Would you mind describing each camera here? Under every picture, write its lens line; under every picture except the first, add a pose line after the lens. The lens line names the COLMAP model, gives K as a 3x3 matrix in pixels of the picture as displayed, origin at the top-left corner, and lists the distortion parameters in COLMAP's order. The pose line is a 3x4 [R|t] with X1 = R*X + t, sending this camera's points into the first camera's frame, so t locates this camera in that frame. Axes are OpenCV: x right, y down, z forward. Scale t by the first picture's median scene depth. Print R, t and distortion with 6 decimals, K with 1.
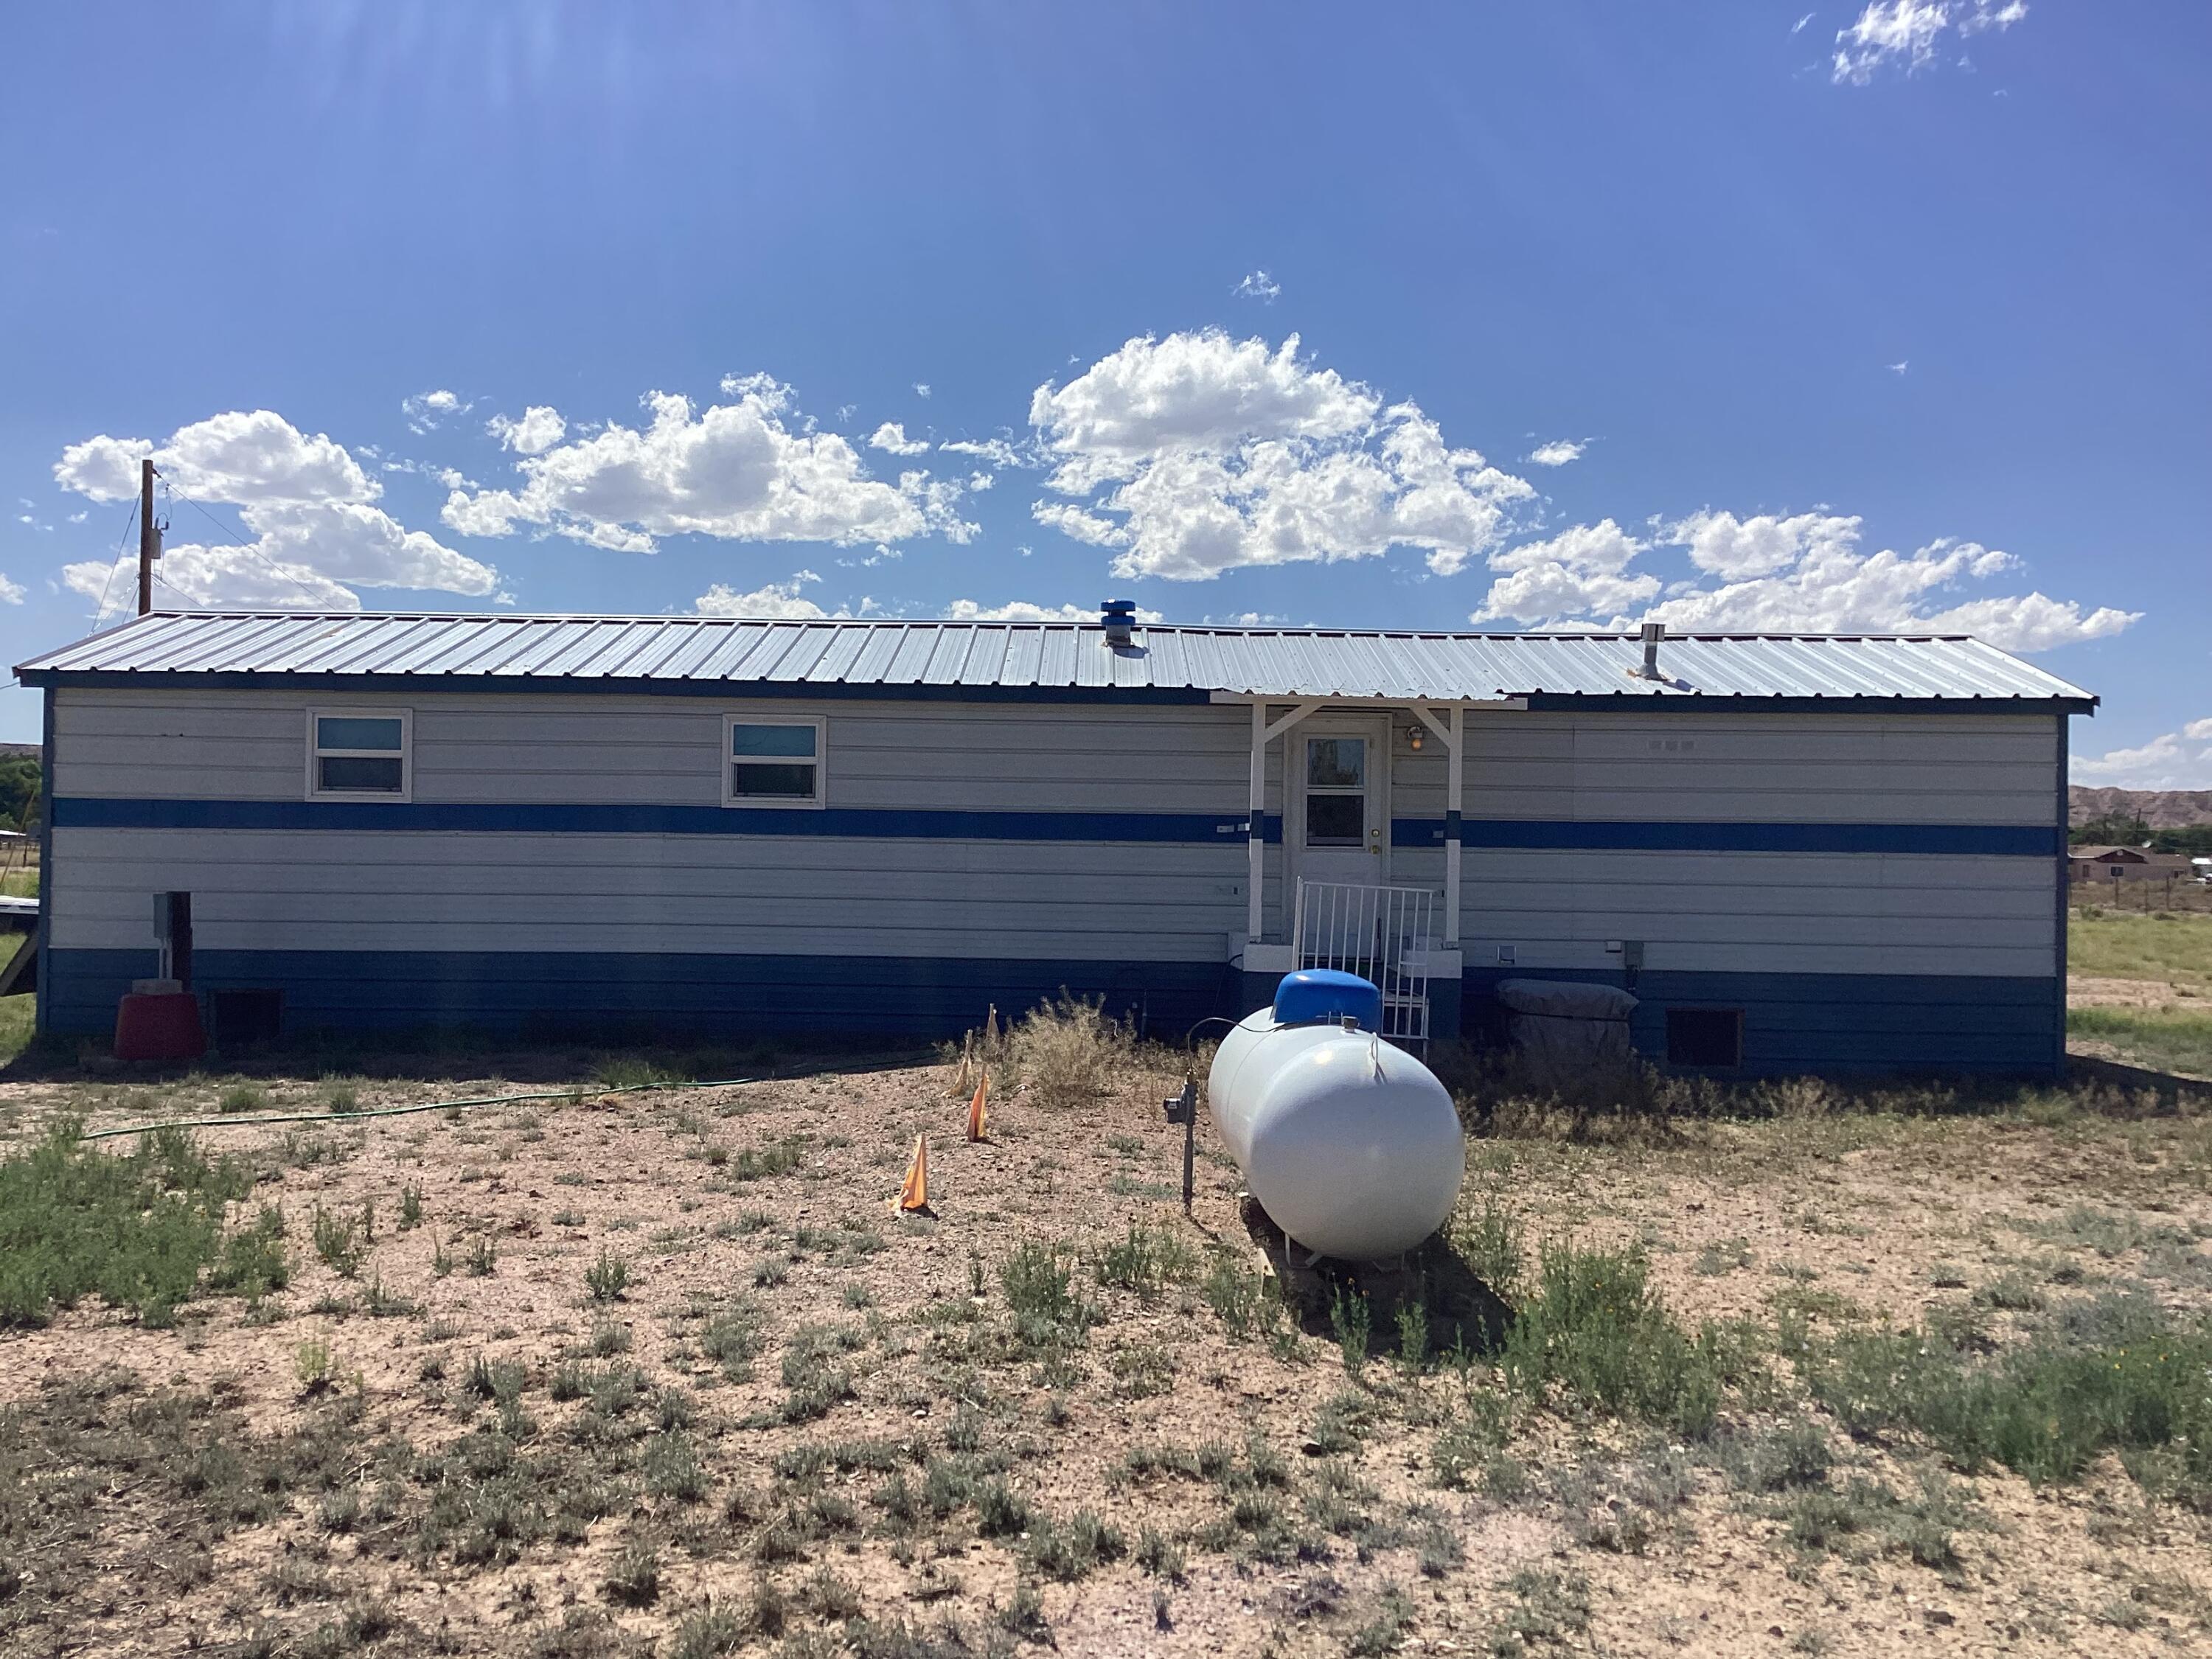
lens RADIAL K [[2007.3, 0, 1106.0], [0, 2007.3, 829.5], [0, 0, 1]] dist [0.140437, -0.267329]
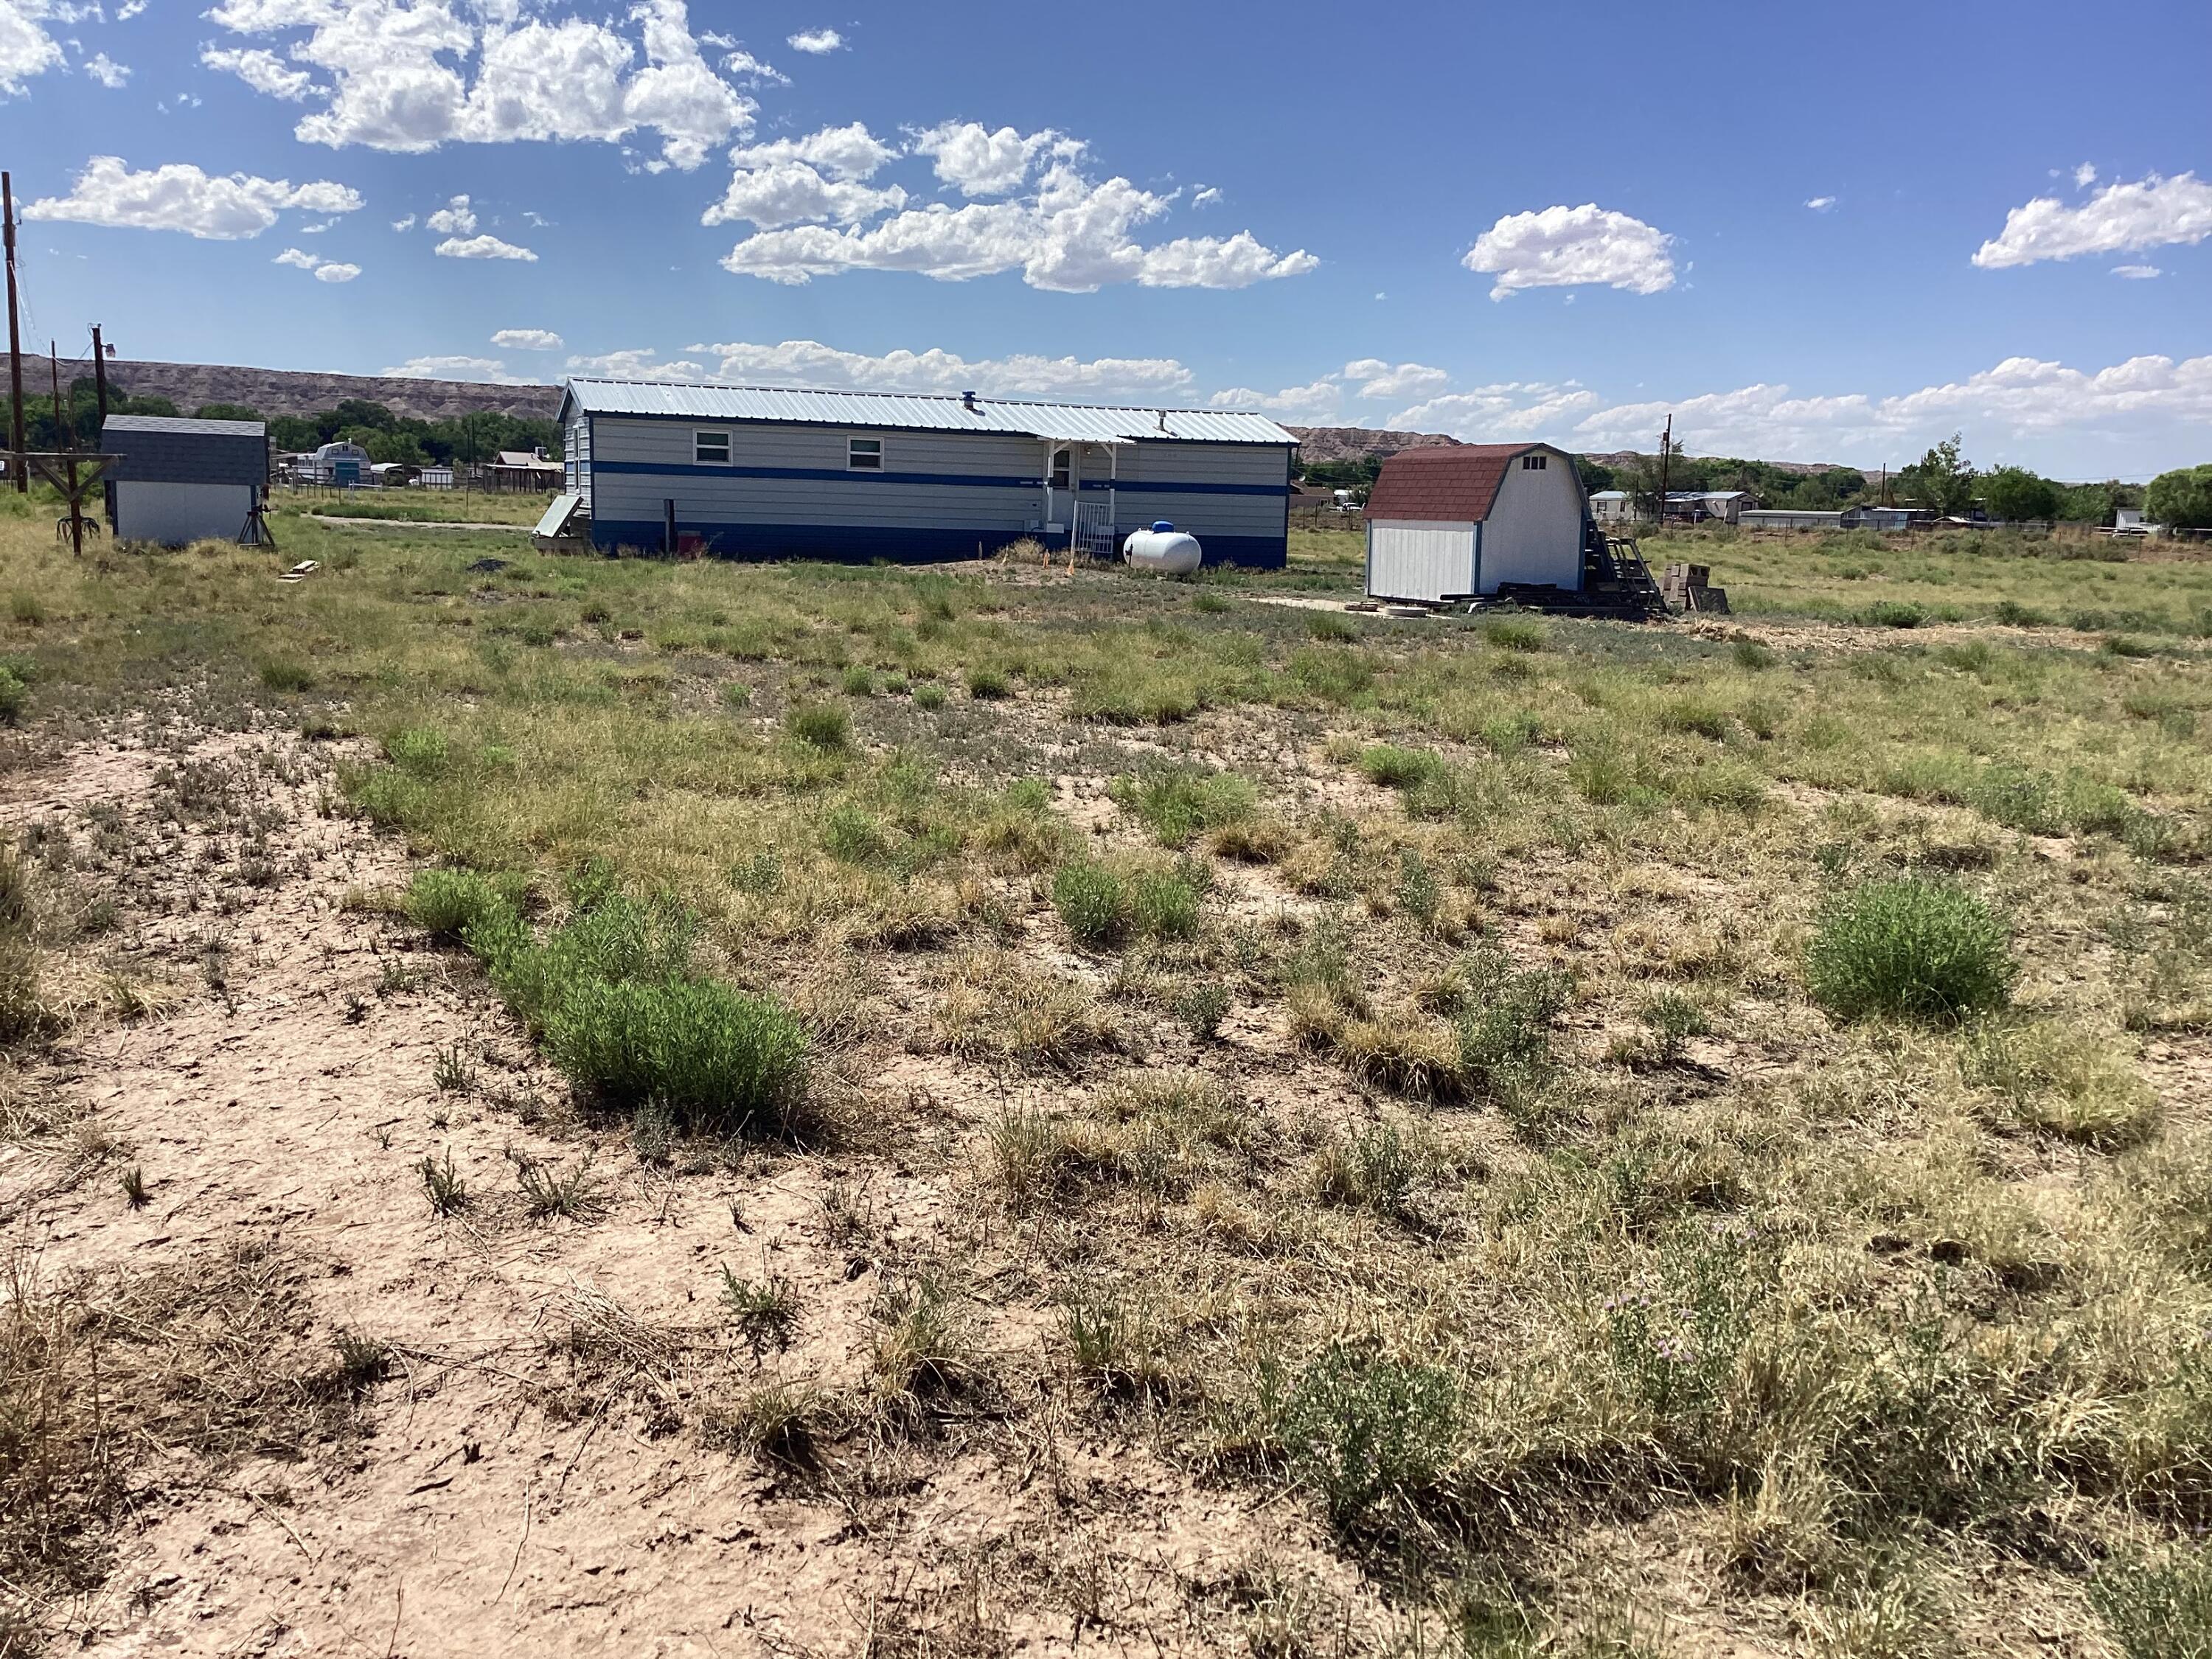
lens RADIAL K [[2007.3, 0, 1106.0], [0, 2007.3, 829.5], [0, 0, 1]] dist [0.140437, -0.267329]
pose [[0.934302, -0.043911, 0.353767, -0.844689], [-0.022892, 0.982946, 0.182465, -0.039907], [-0.355746, -0.178576, 0.917363, -1.696771]]
